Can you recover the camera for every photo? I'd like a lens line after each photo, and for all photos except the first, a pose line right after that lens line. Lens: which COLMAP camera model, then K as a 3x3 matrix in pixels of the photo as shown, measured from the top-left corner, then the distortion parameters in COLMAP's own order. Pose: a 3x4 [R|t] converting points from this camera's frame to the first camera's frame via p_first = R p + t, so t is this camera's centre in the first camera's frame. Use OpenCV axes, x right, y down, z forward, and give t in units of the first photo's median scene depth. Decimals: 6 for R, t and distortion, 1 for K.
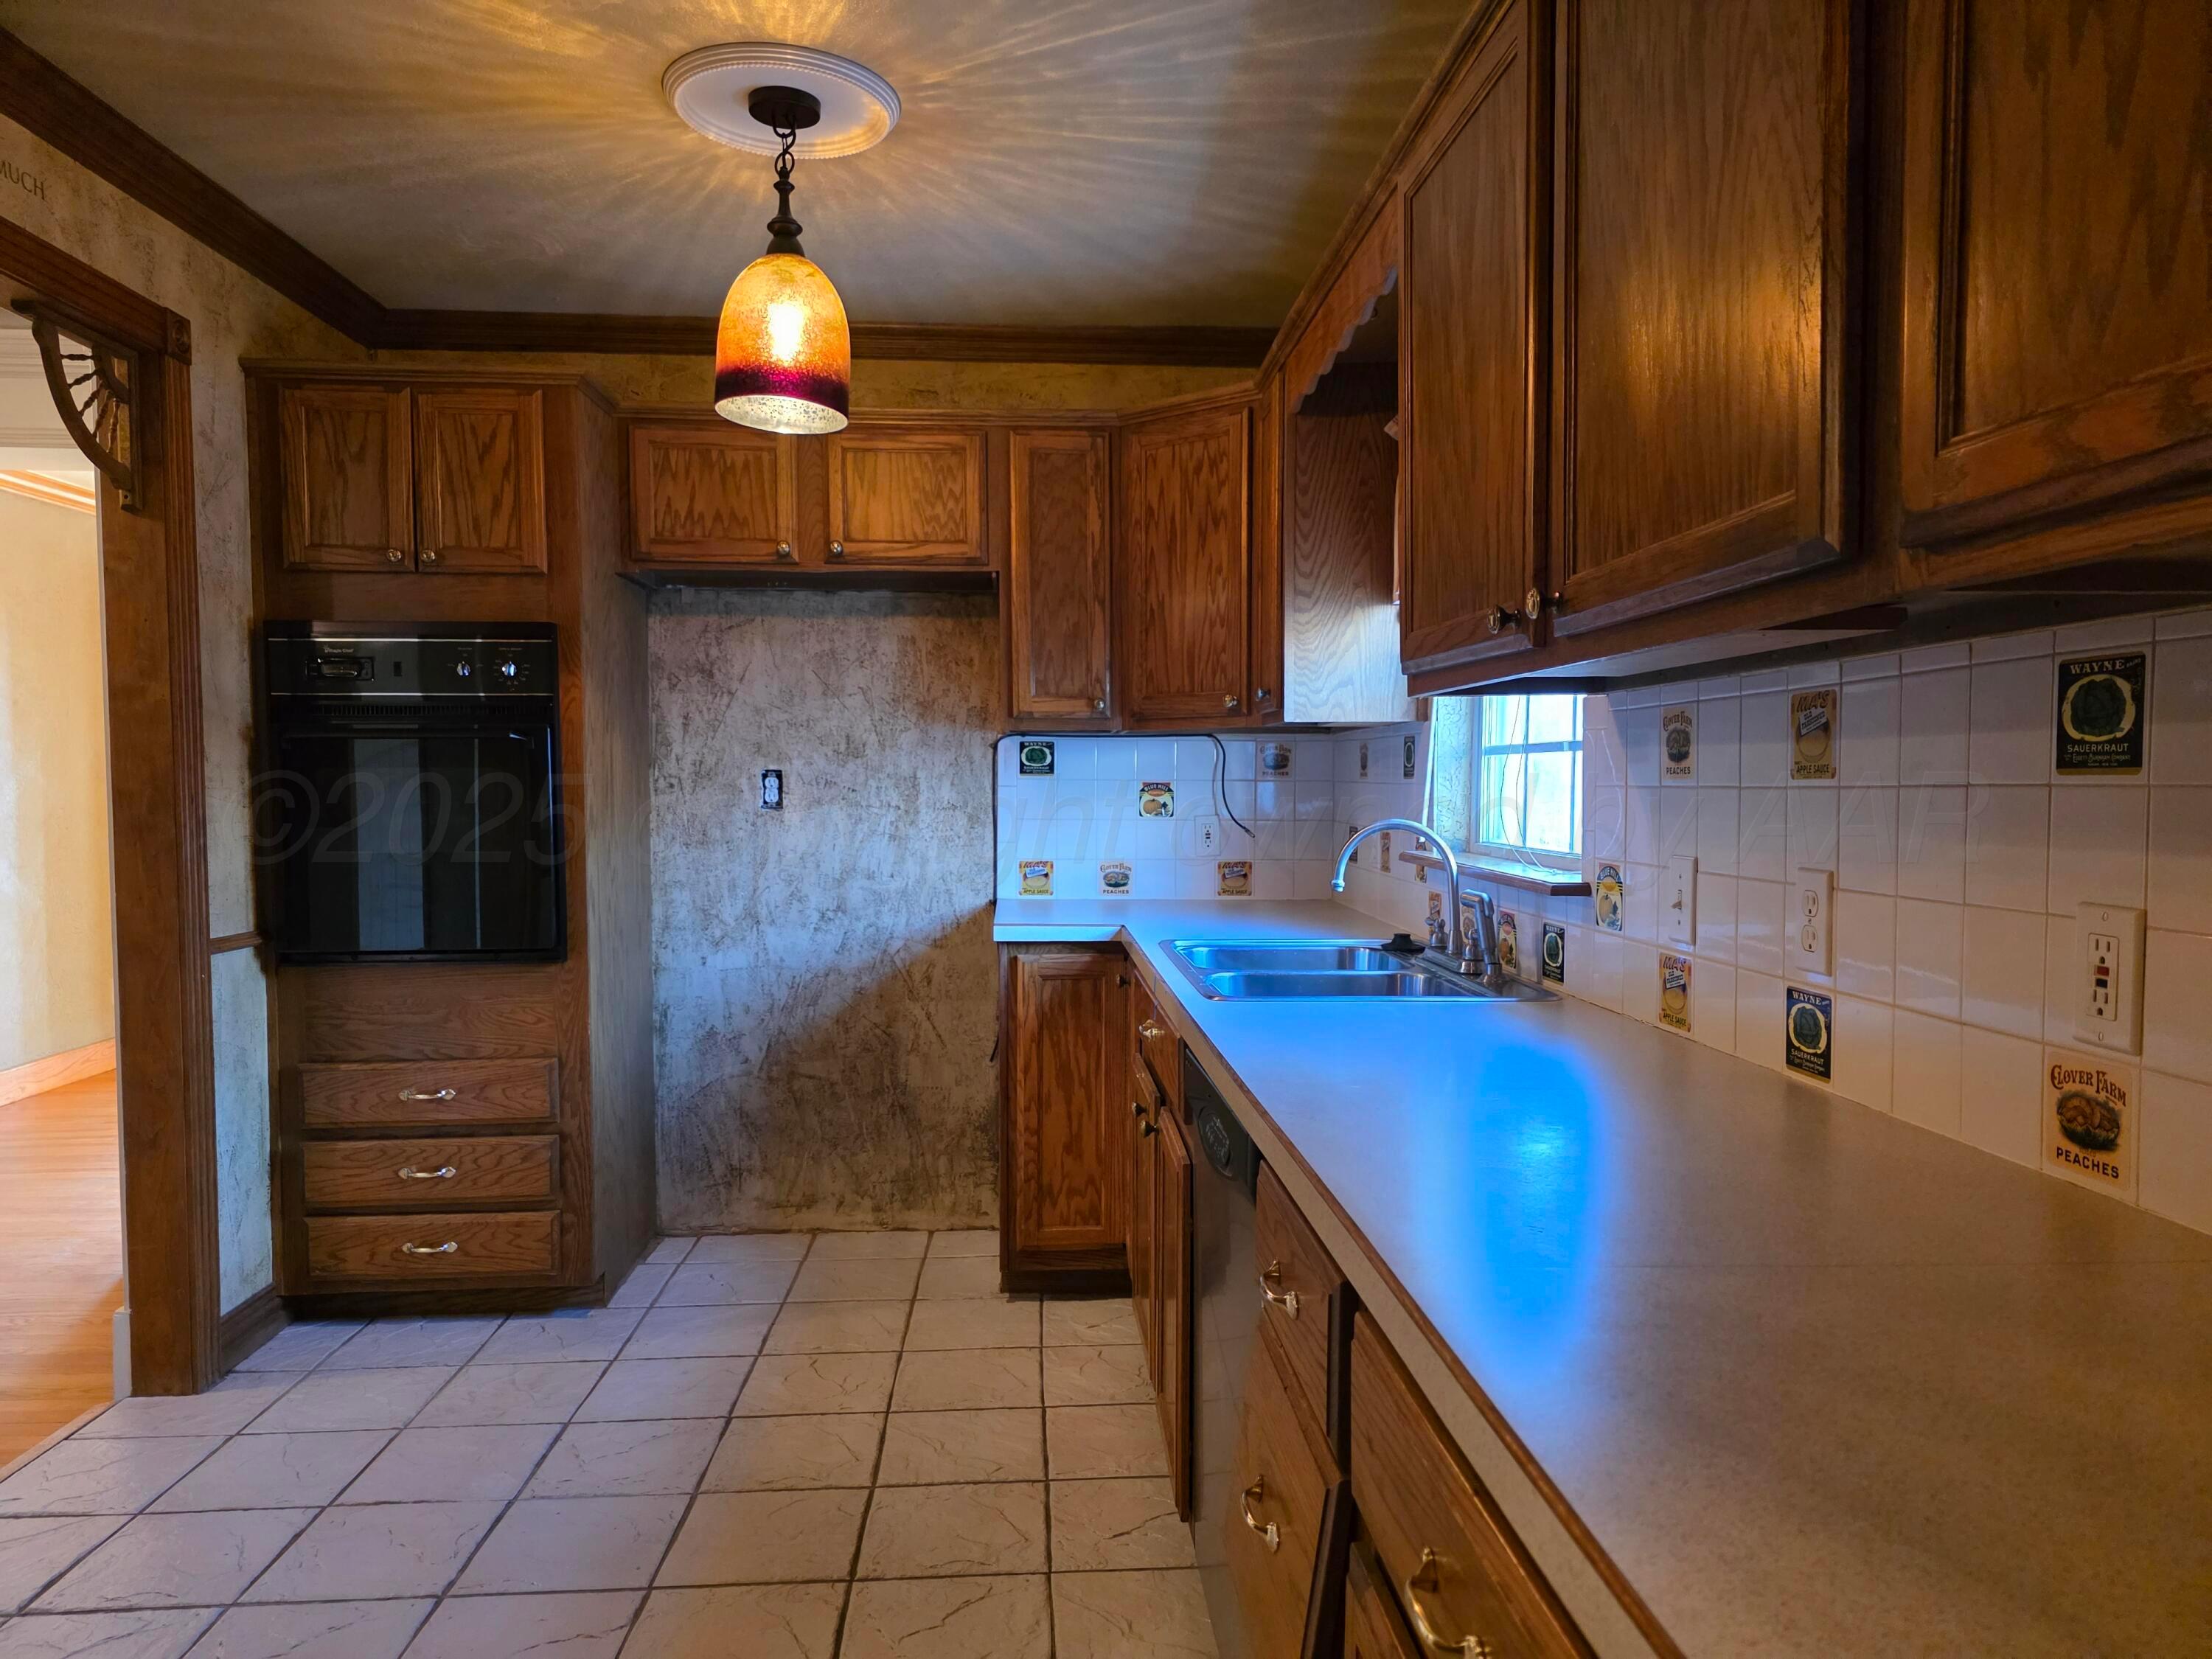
lens RADIAL K [[1482.2, 0, 1111.5], [0, 1482.2, 842.6], [0, 0, 1]] dist [0.071017, -0.067389]
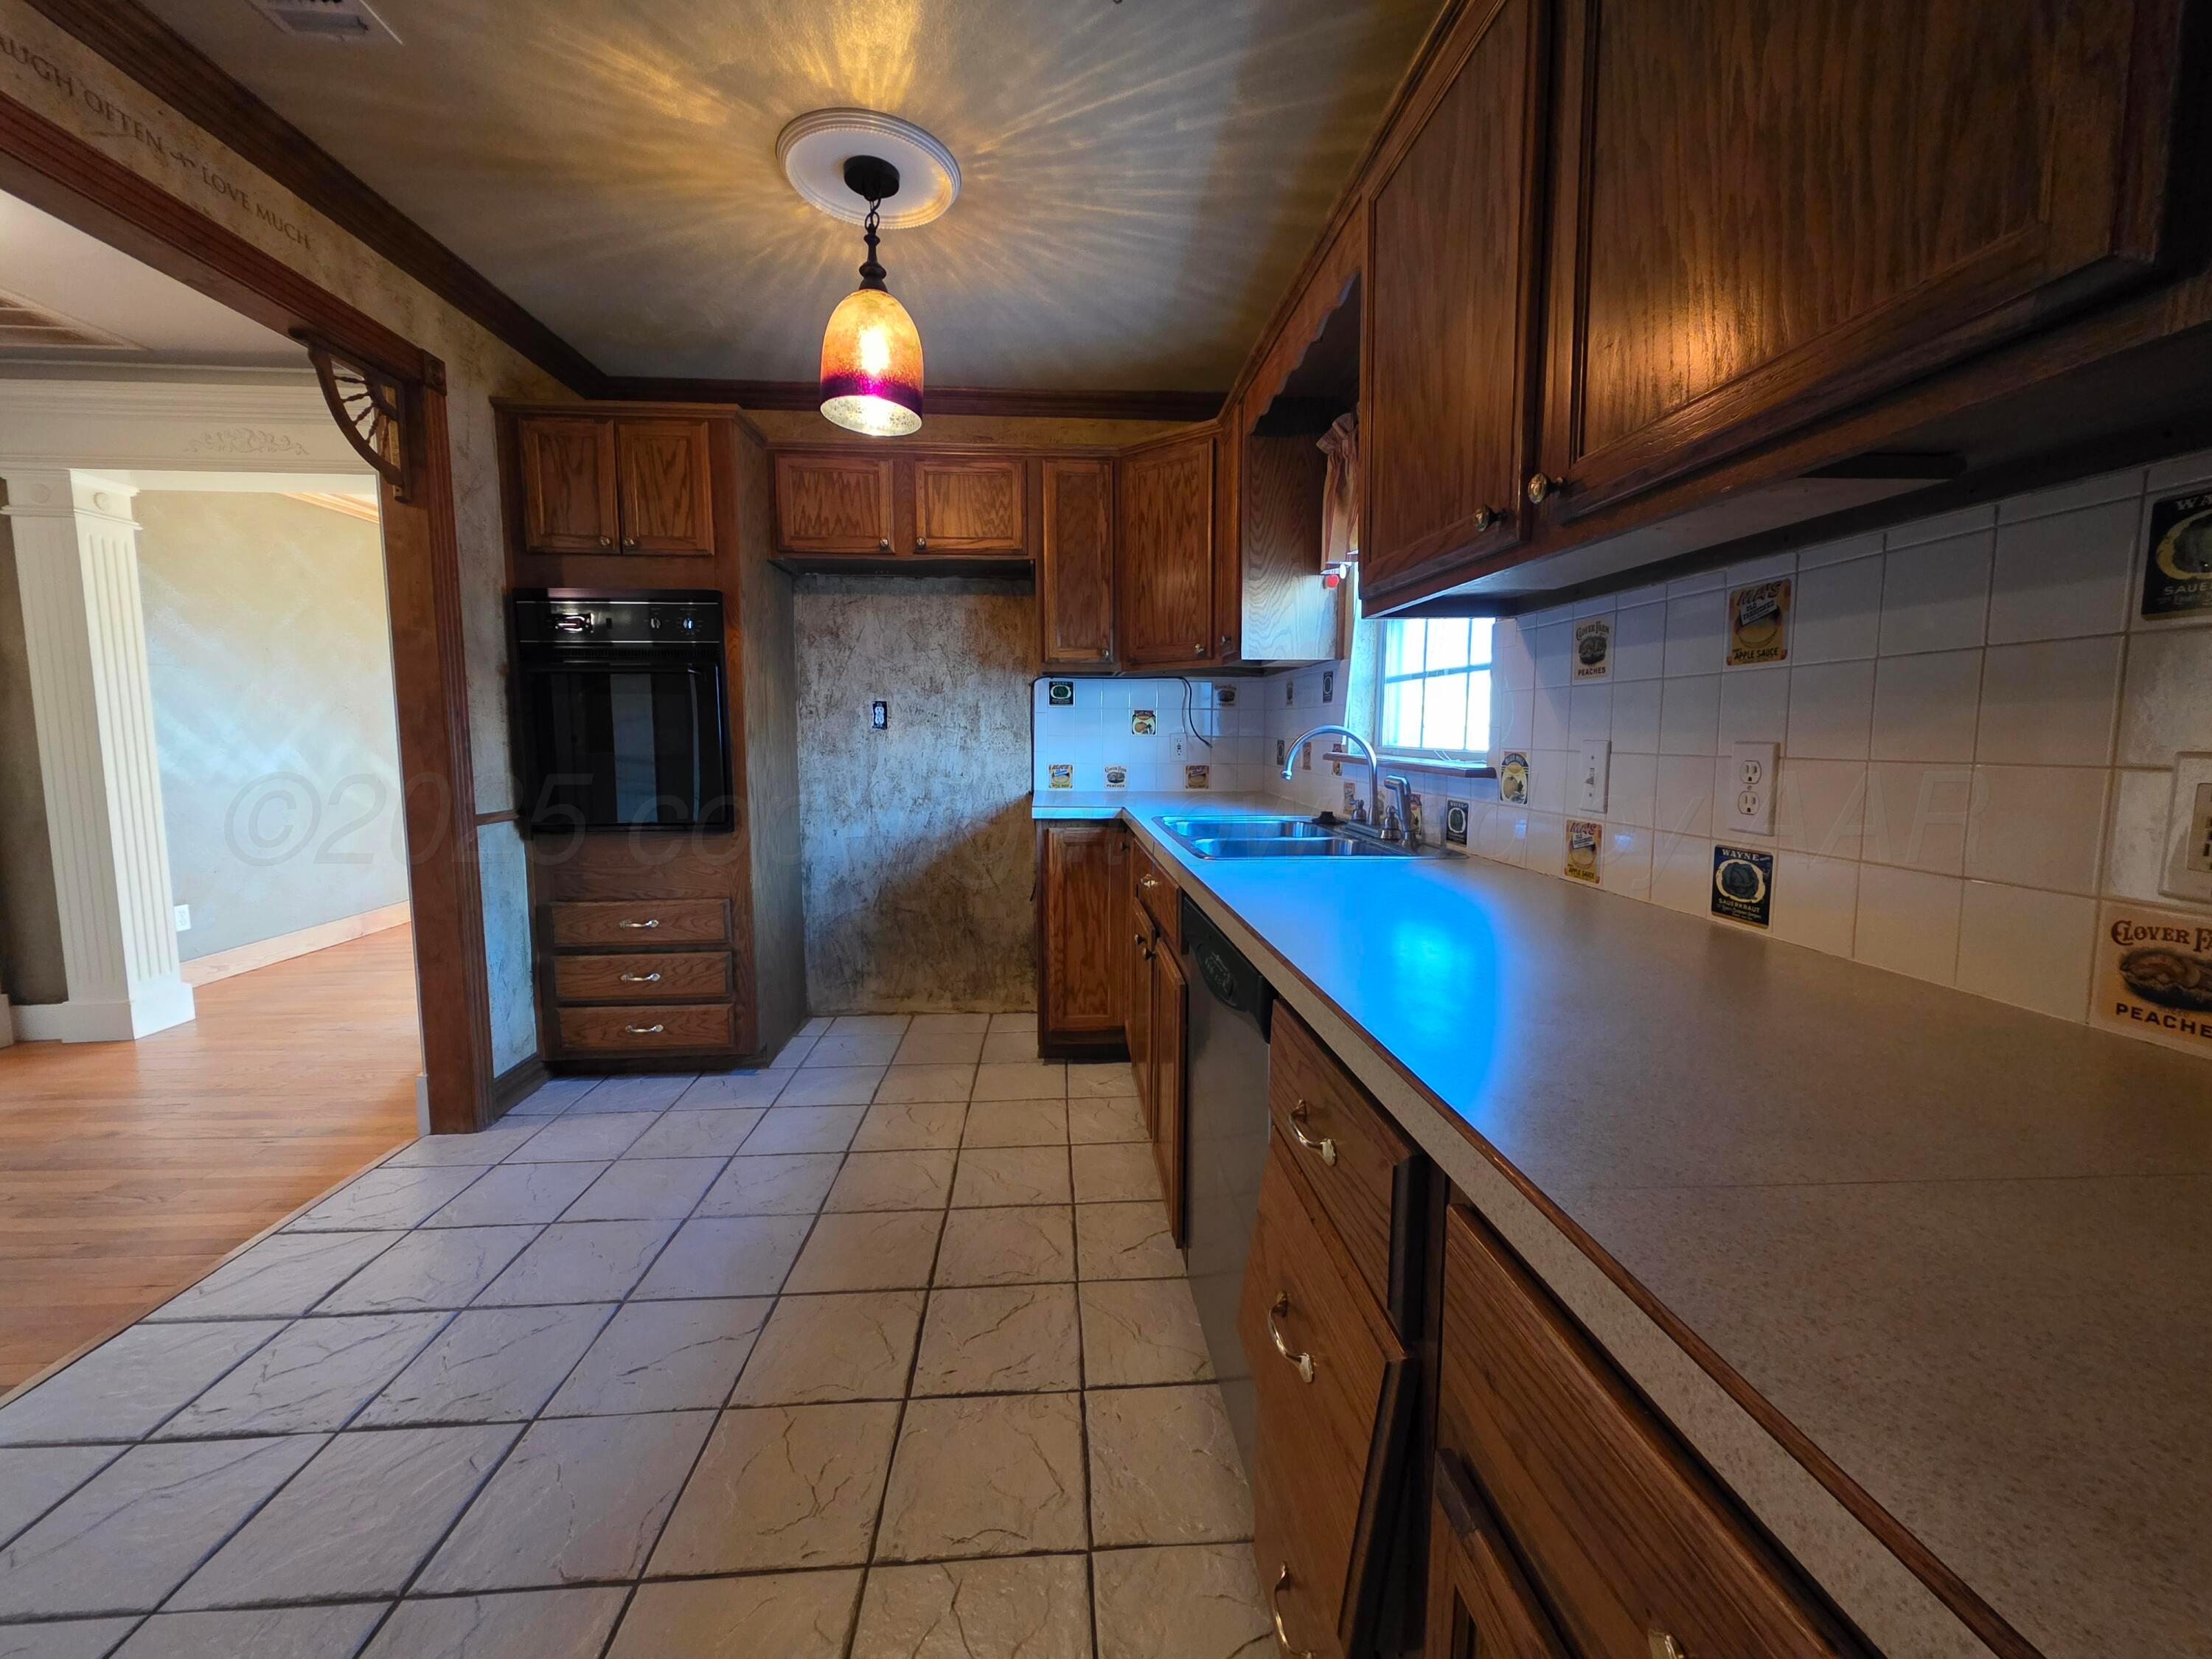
lens RADIAL K [[880.0, 0, 1097.7], [0, 880.0, 807.4], [0, 0, 1]] dist [0.012553, 0.000142]
pose [[0.999994, 0.000273, -0.003482, -0.014945], [-0.000116, 0.998975, 0.045260, 0.019270], [0.003490, -0.045260, 0.998969, 0.169675]]
